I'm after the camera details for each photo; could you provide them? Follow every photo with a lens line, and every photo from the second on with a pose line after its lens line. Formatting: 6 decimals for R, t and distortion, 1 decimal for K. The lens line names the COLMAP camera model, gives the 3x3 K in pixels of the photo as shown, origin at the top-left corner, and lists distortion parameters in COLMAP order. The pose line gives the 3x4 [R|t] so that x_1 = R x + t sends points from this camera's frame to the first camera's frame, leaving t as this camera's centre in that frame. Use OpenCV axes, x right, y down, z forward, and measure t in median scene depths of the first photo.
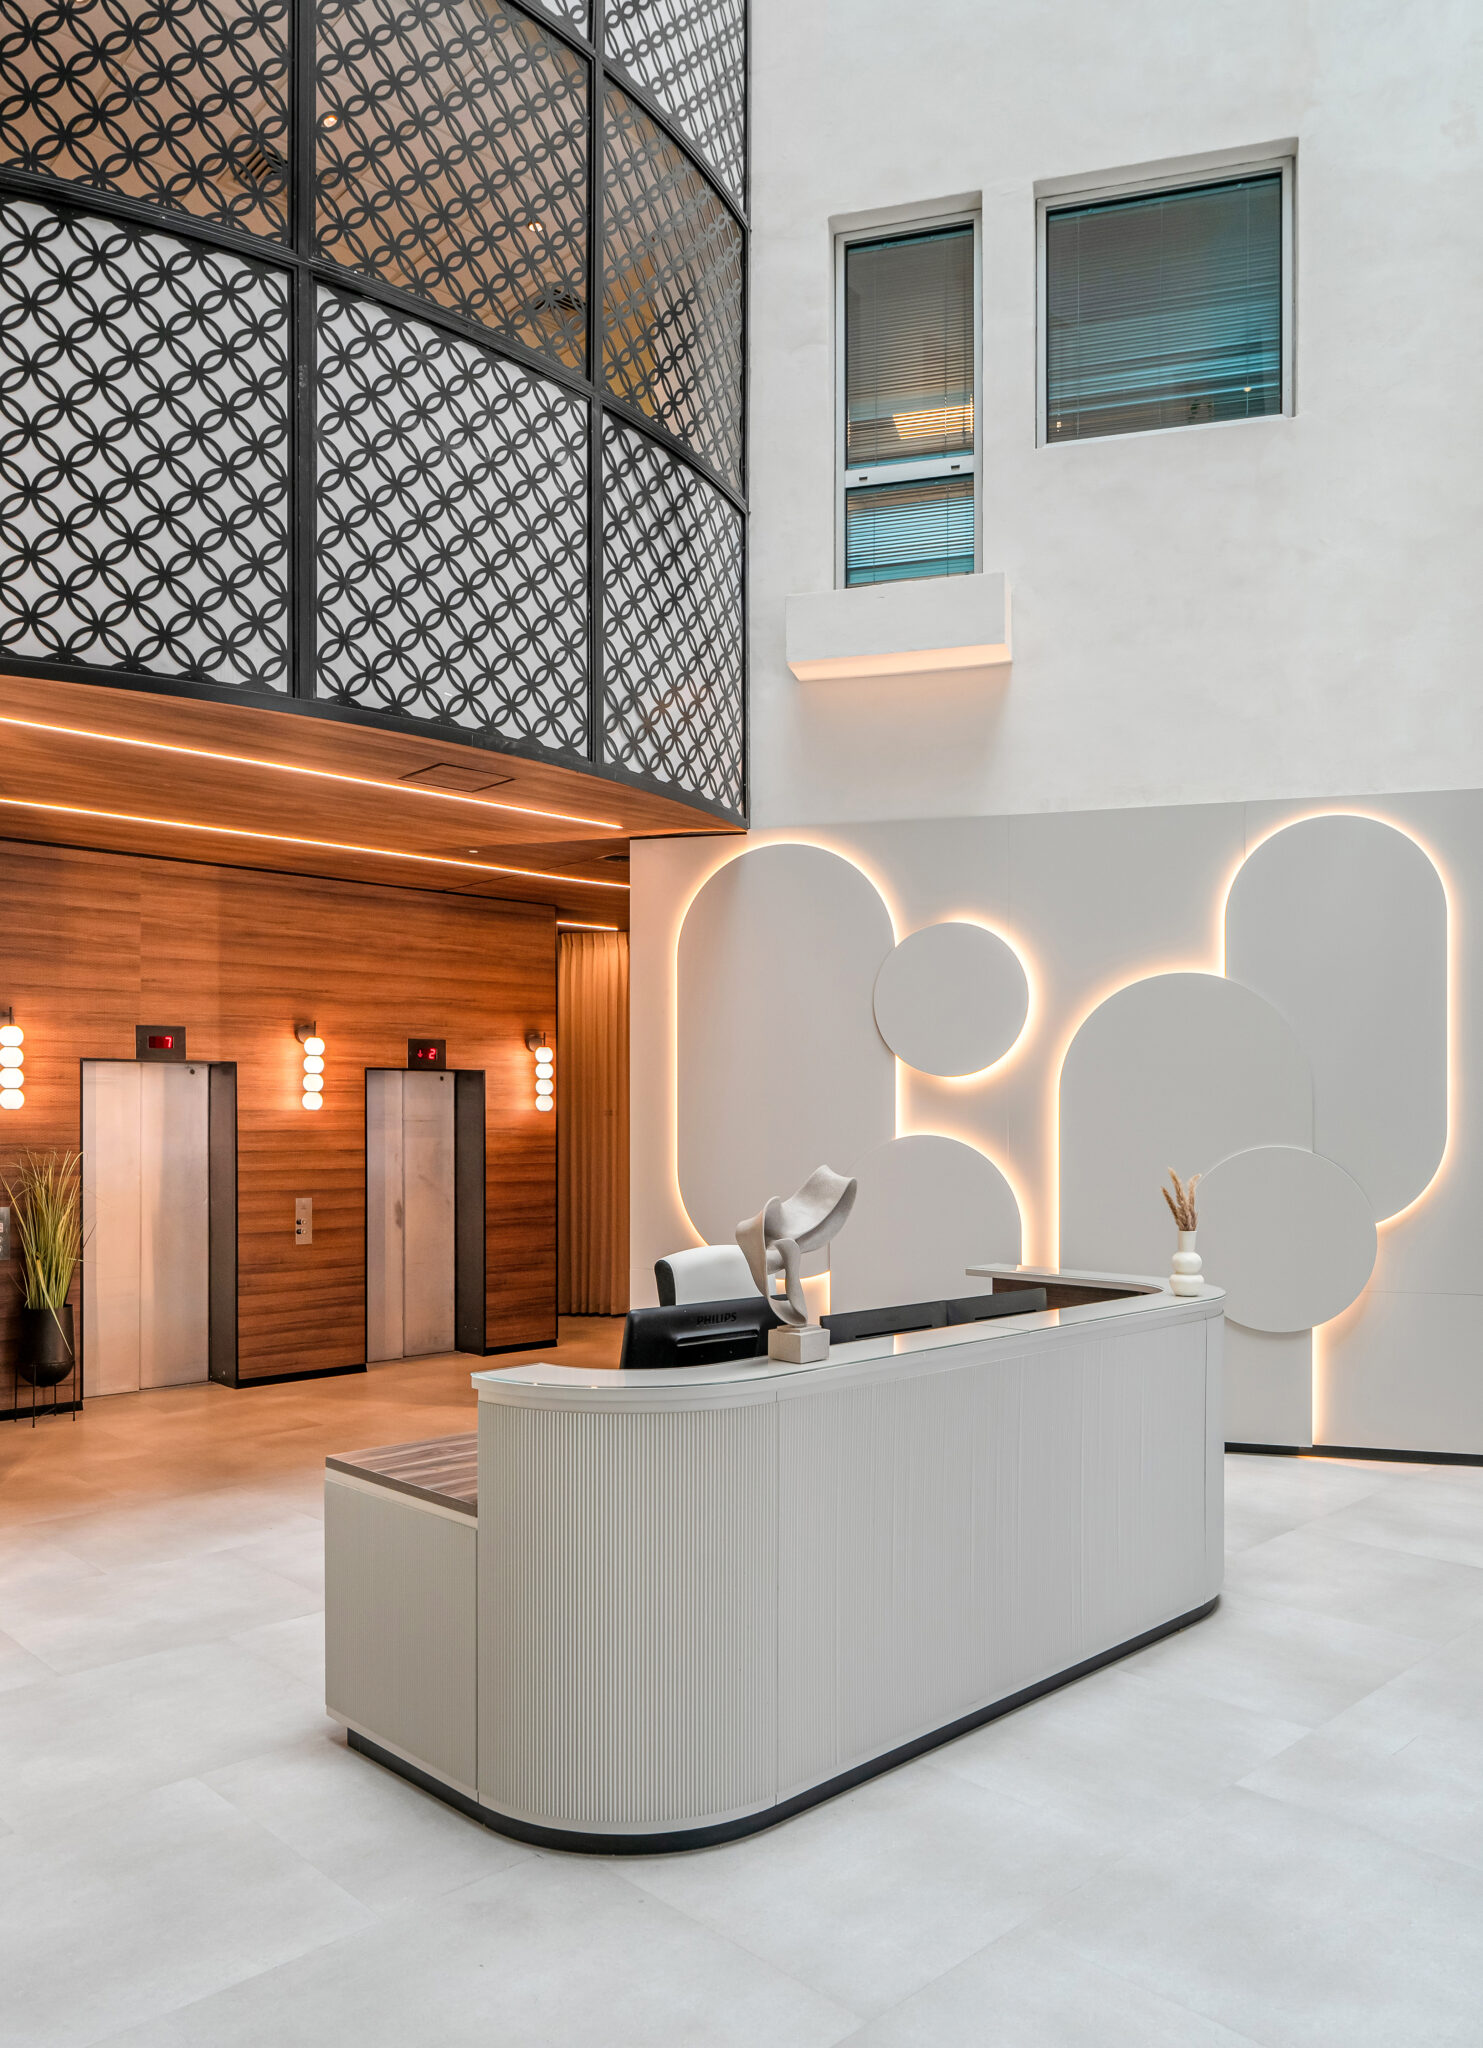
lens RADIAL K [[1467.1, 0, 748.6], [0, 1467.1, 1118.3], [0, 0, 1]] dist [0.001269, -0.001586]
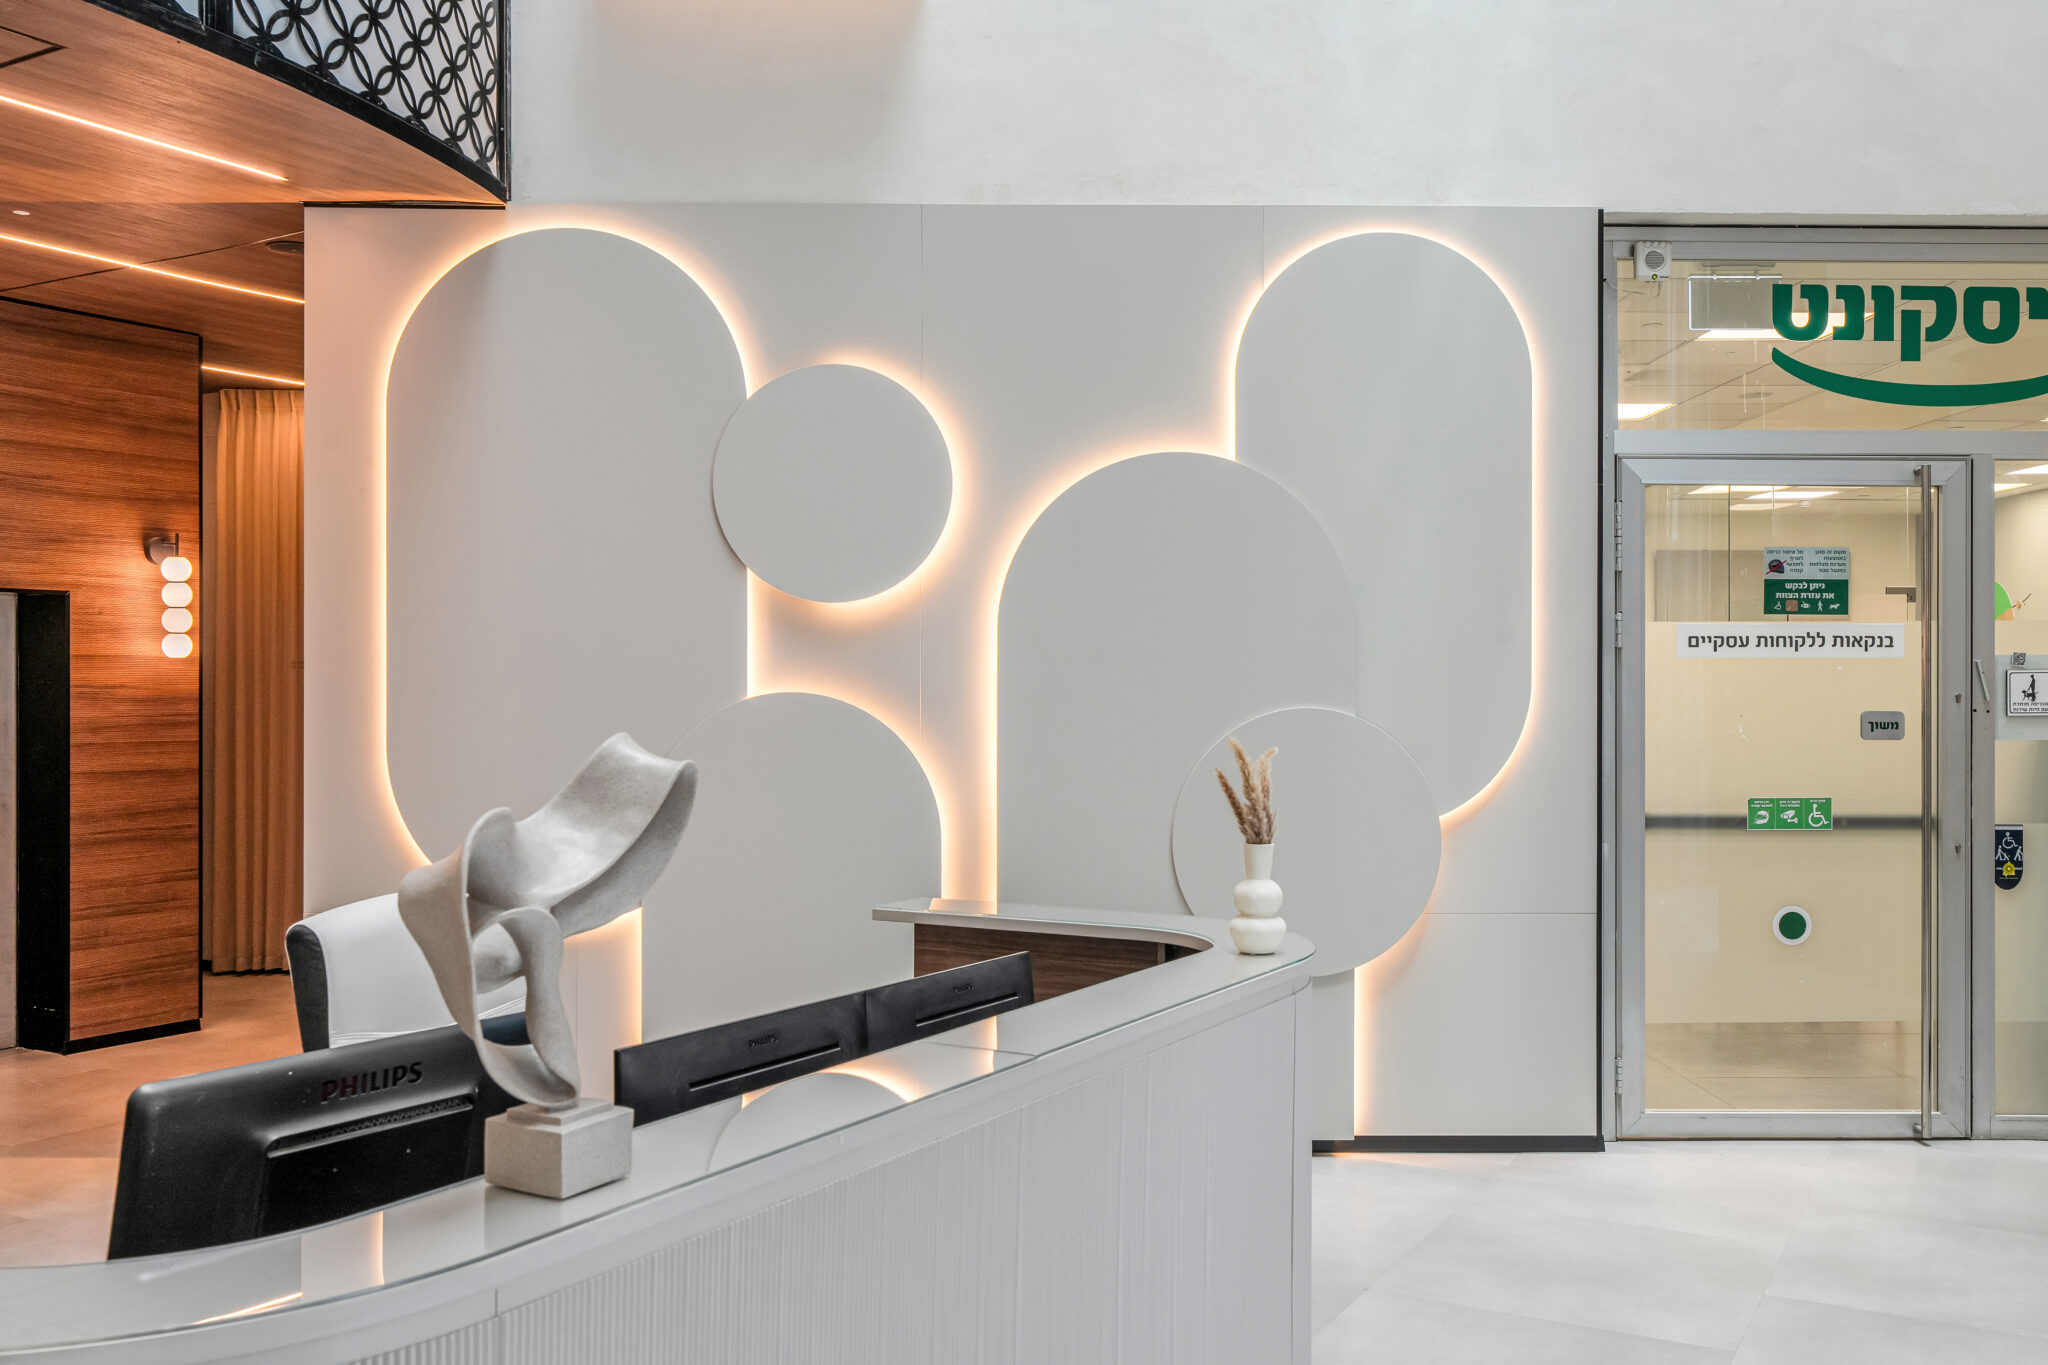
lens RADIAL K [[1774.3, 0, 1071.1], [0, 1774.3, 685.9], [0, 0, 1]] dist [0.001546, -0.000683]
pose [[0.957992, 0.001695, 0.286791, 0.013600], [-0.001764, 0.999998, -0.000017, 0.008481], [-0.286791, -0.000490, 0.957993, 0.217299]]
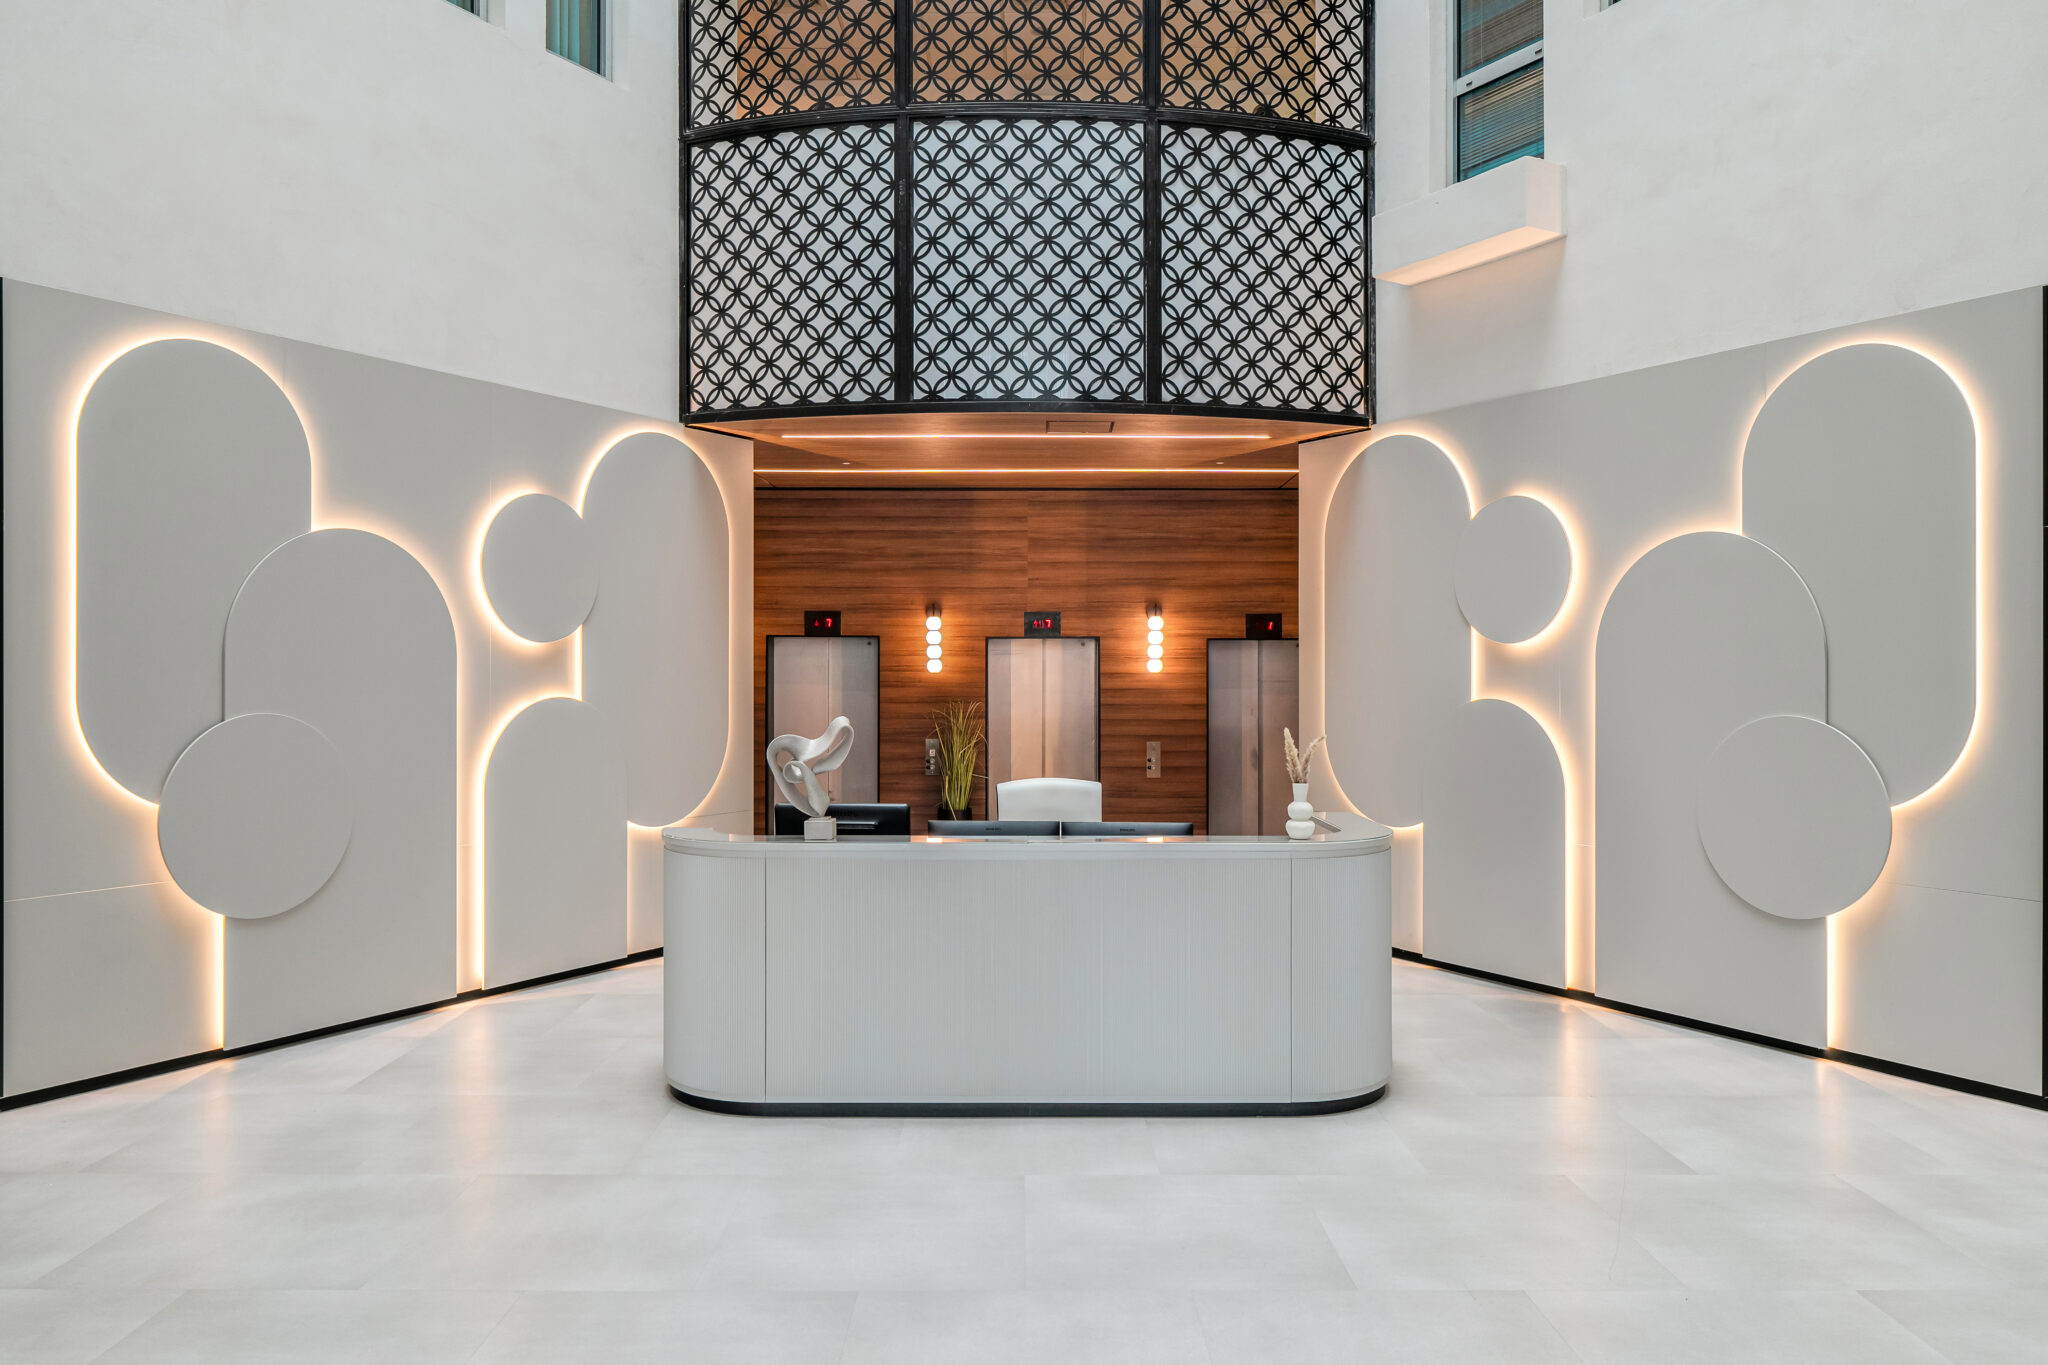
lens RADIAL K [[1458.8, 0, 1029.6], [0, 1458.8, 674.6], [0, 0, 1]] dist [0.006282, 0.001955]
pose [[0.717836, 0.002024, -0.696209, 0.611600], [-0.001083, 0.999998, 0.001791, -0.007474], [0.696212, -0.000531, 0.717836, 0.013557]]
